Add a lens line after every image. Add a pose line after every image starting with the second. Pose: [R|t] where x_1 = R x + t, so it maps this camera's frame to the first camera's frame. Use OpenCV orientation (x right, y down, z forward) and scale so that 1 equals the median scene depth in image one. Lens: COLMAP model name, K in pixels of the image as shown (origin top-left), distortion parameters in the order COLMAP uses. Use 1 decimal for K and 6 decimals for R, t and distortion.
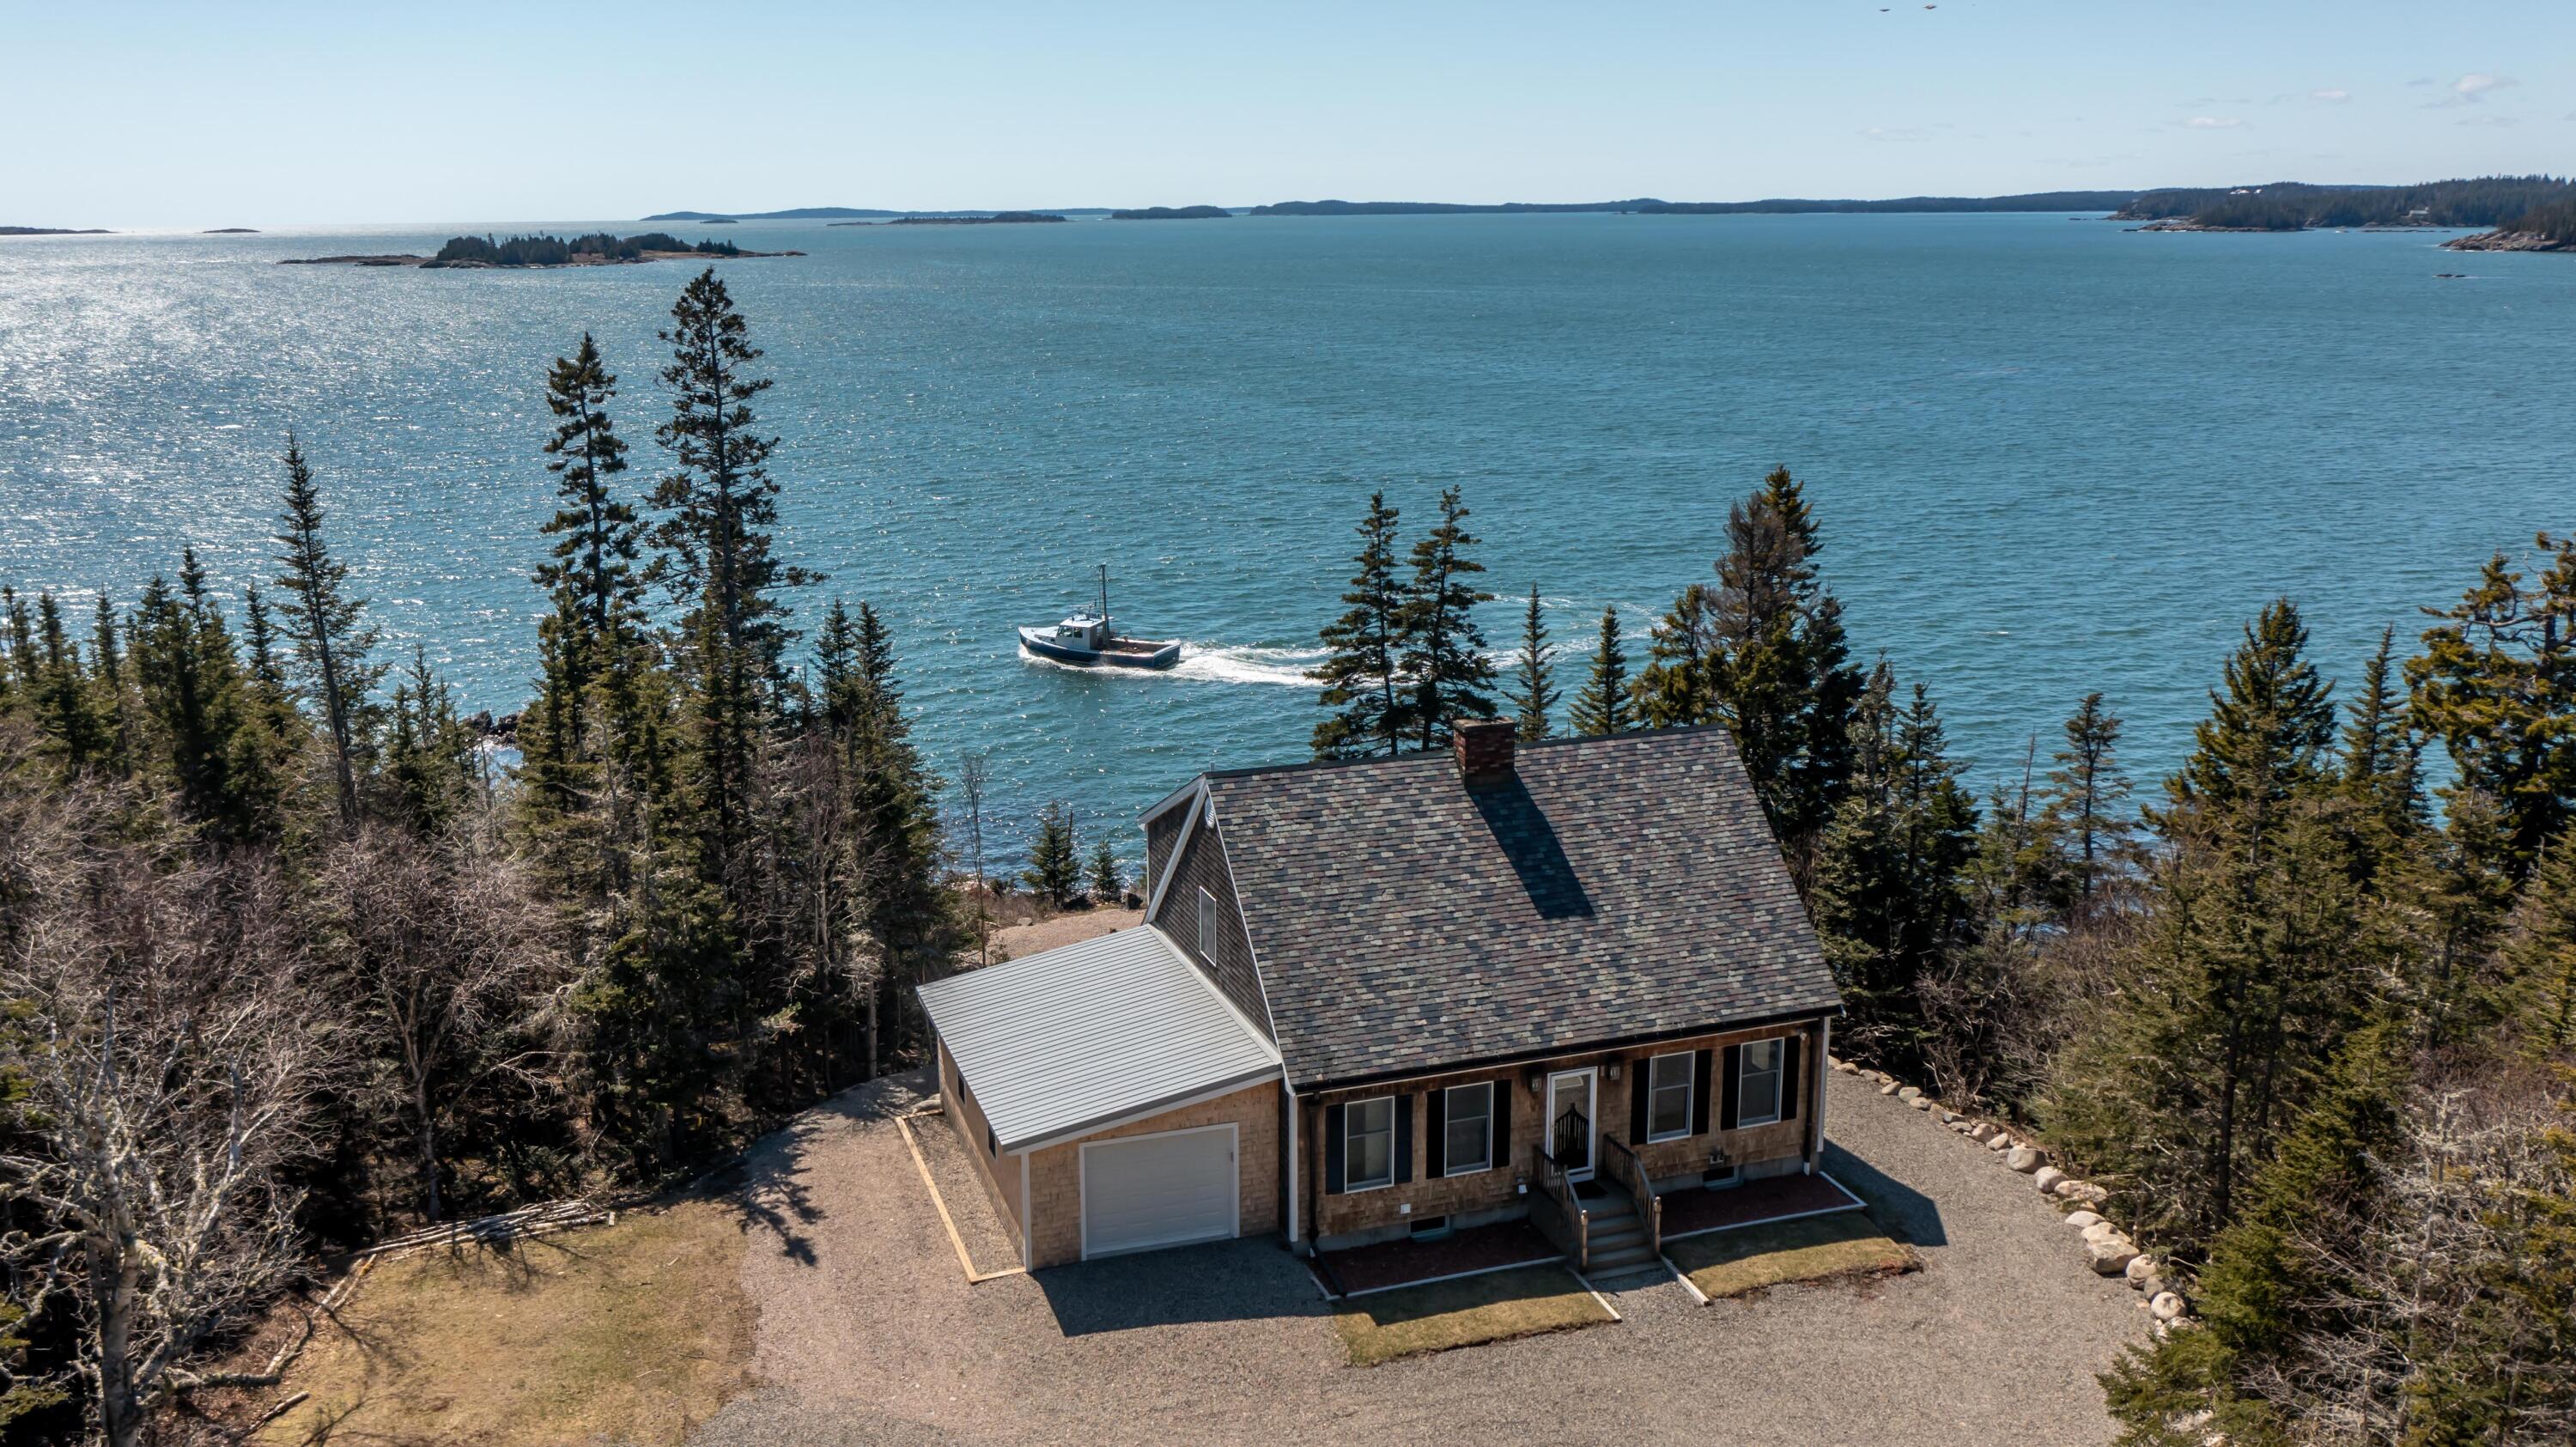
lens RADIAL K [[2164.2, 0, 1227.7], [0, 2164.2, 713.9], [0, 0, 1]] dist [0.000914, 0.000807]
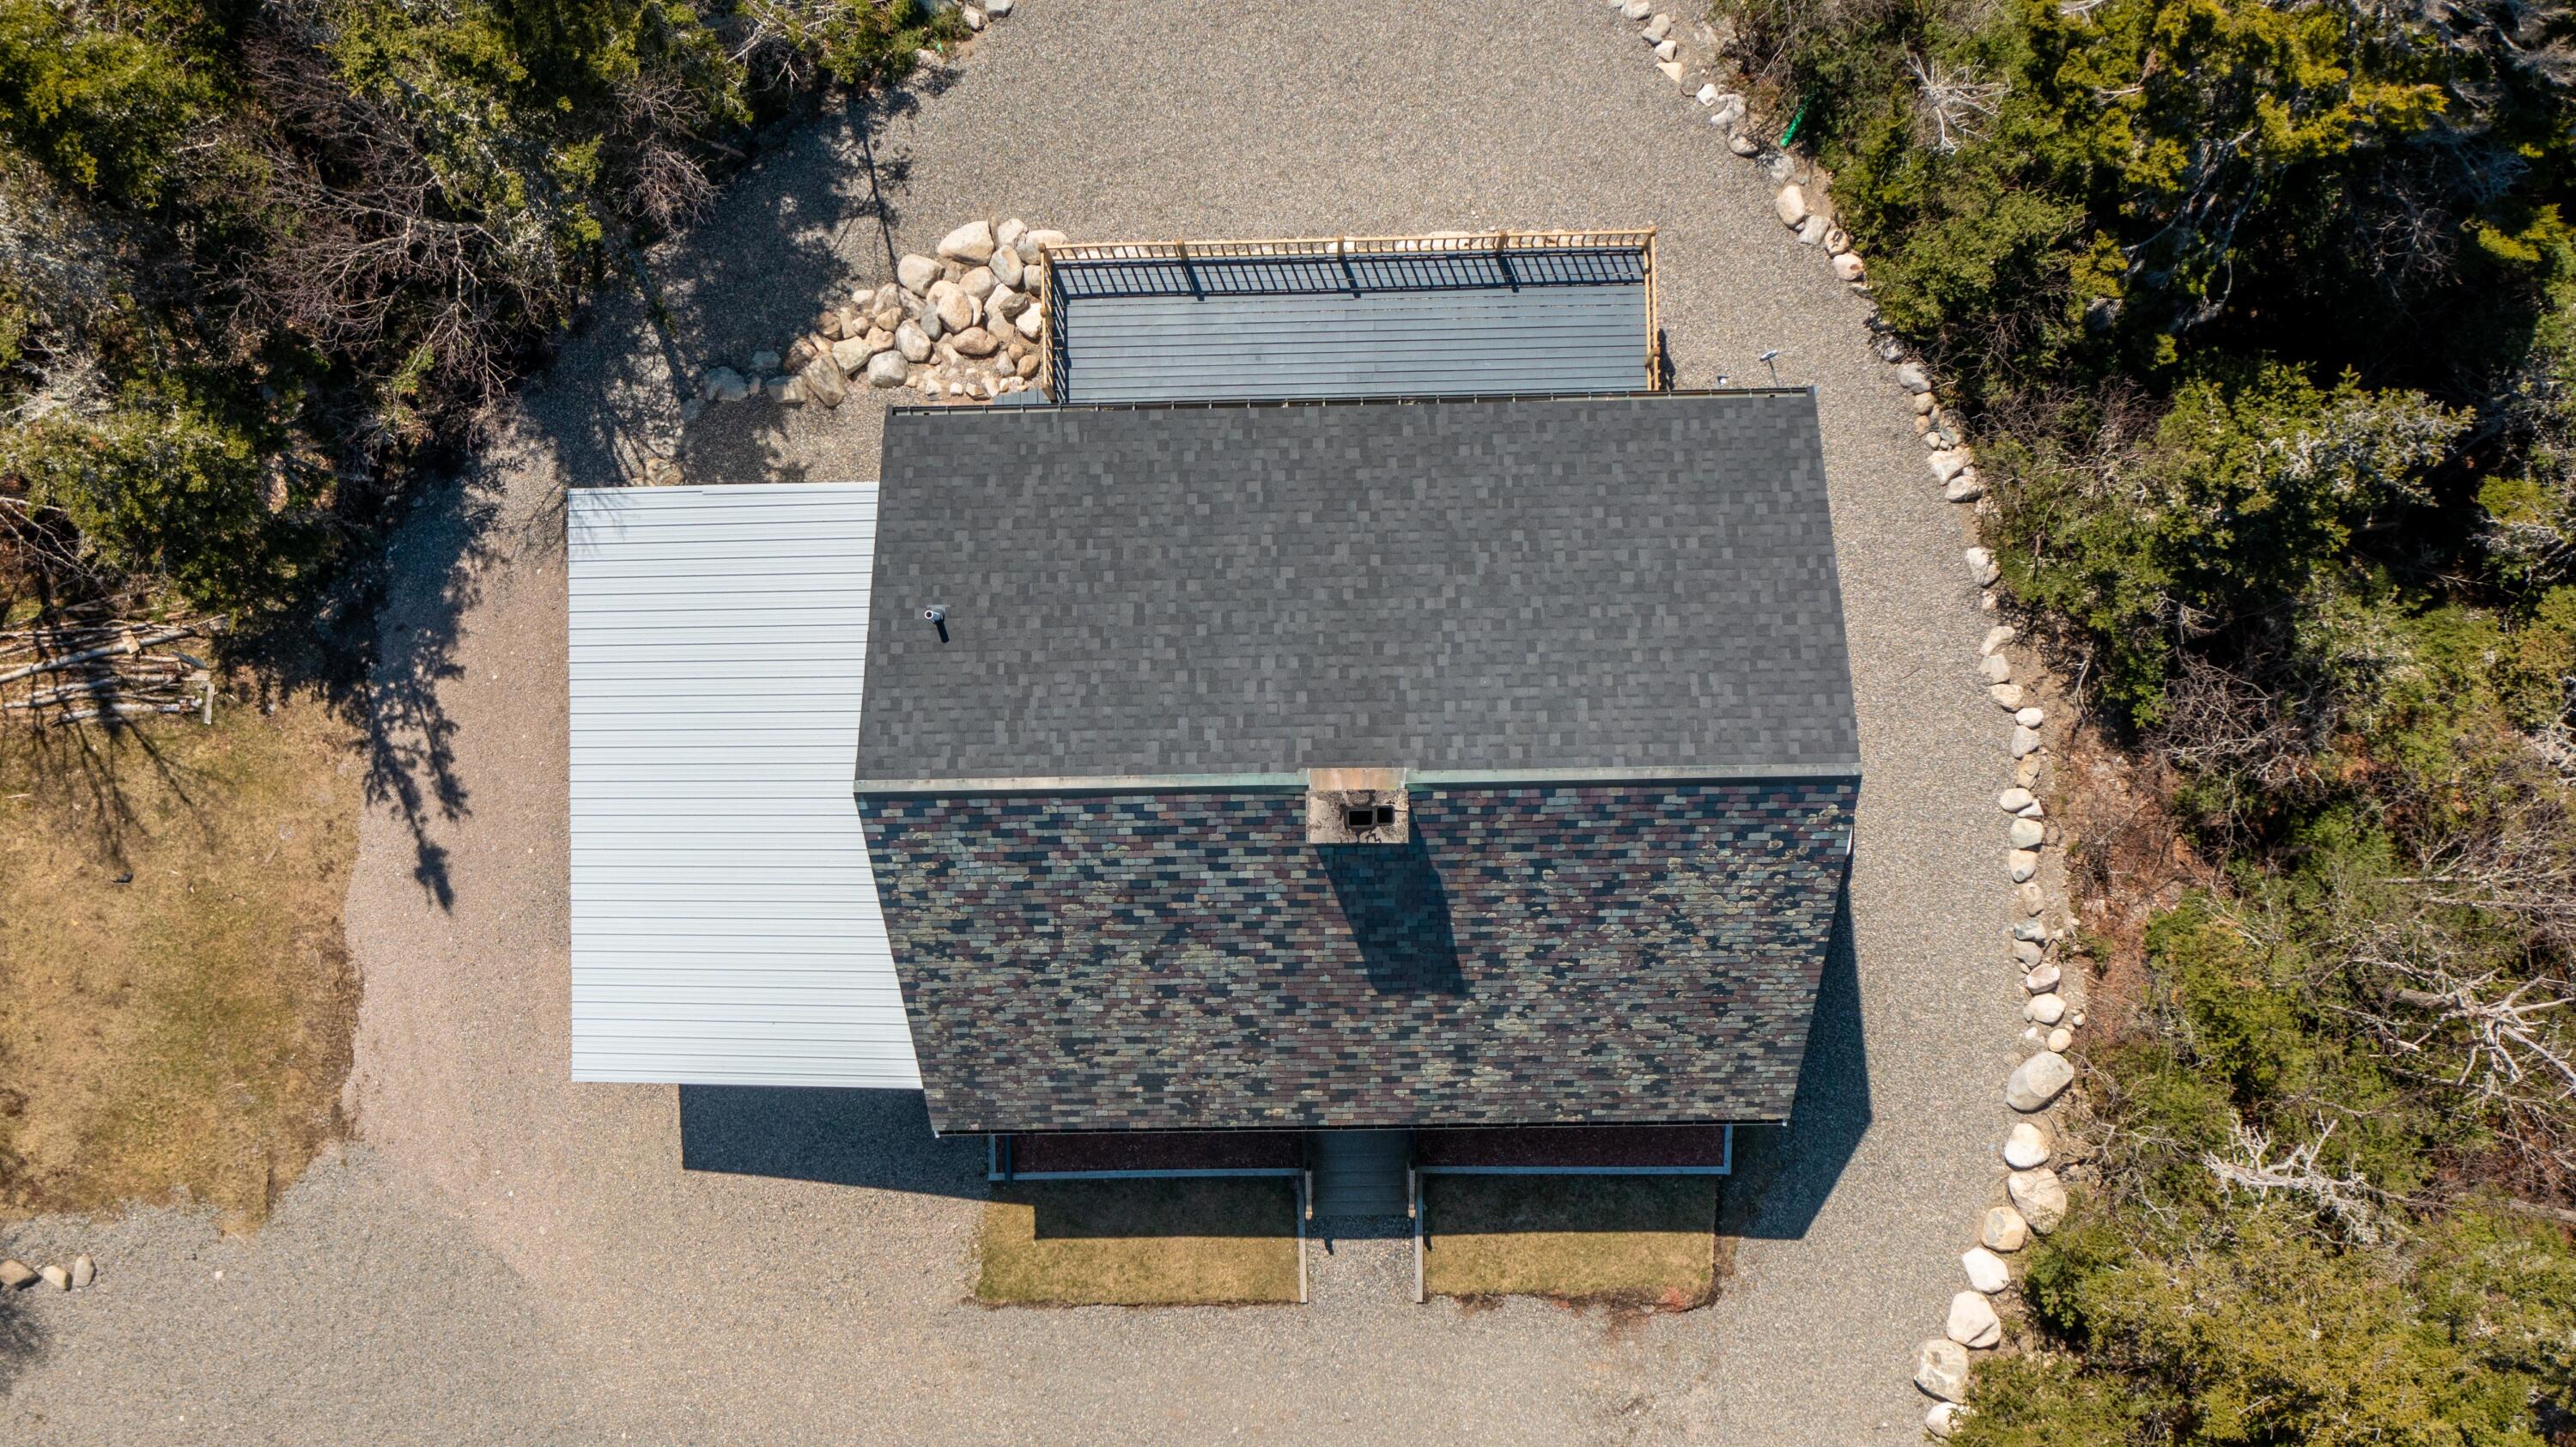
lens RADIAL K [[2243.5, 0, 1344.2], [0, 2243.5, 726.0], [0, 0, 1]] dist [-0.012787, -0.007420]
pose [[0.949561, 0.313581, 0.001124, 0.110894], [-0.073986, 0.220553, 0.972565, -0.584783], [0.304730, -0.923593, 0.232629, 0.911946]]
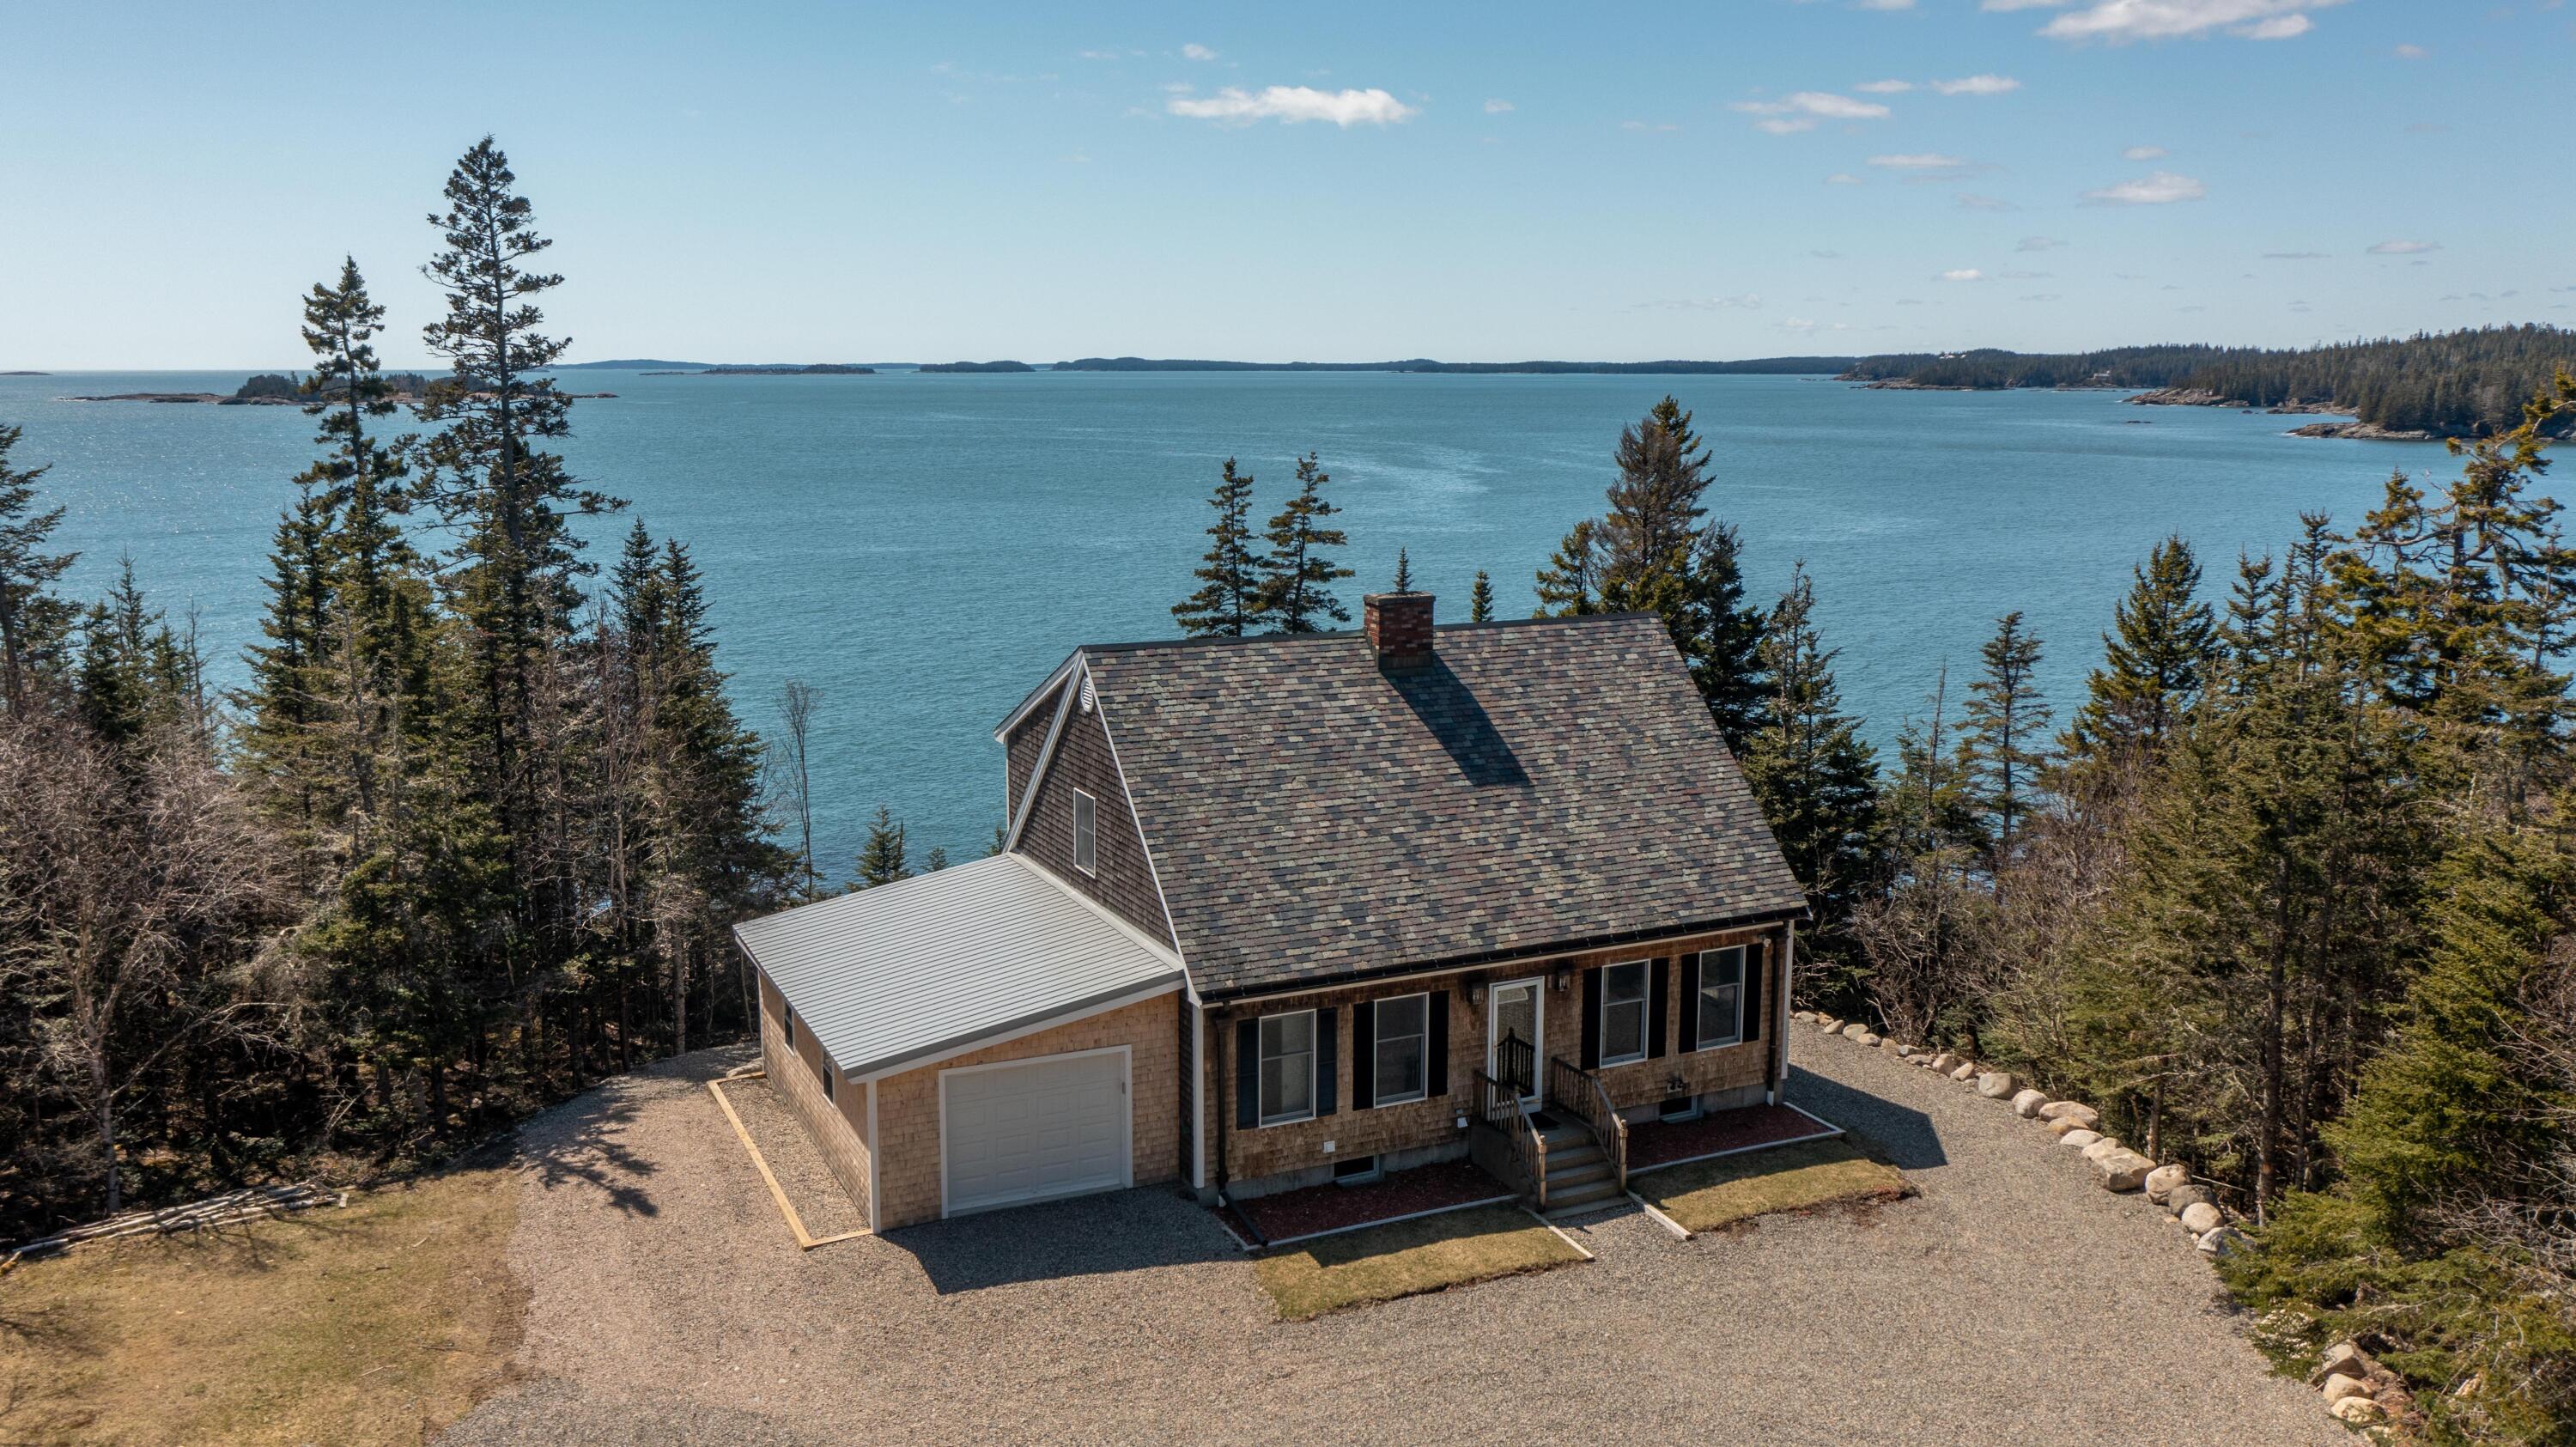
lens RADIAL K [[2060.3, 0, 1288.0], [0, 2060.3, 723.5], [0, 0, 1]] dist [-0.000010, 0.007965]
pose [[0.992436, -0.009850, 0.122370, -0.029080], [0.016913, 0.998241, -0.056815, 0.104814], [-0.121595, 0.058455, 0.990857, 0.189283]]
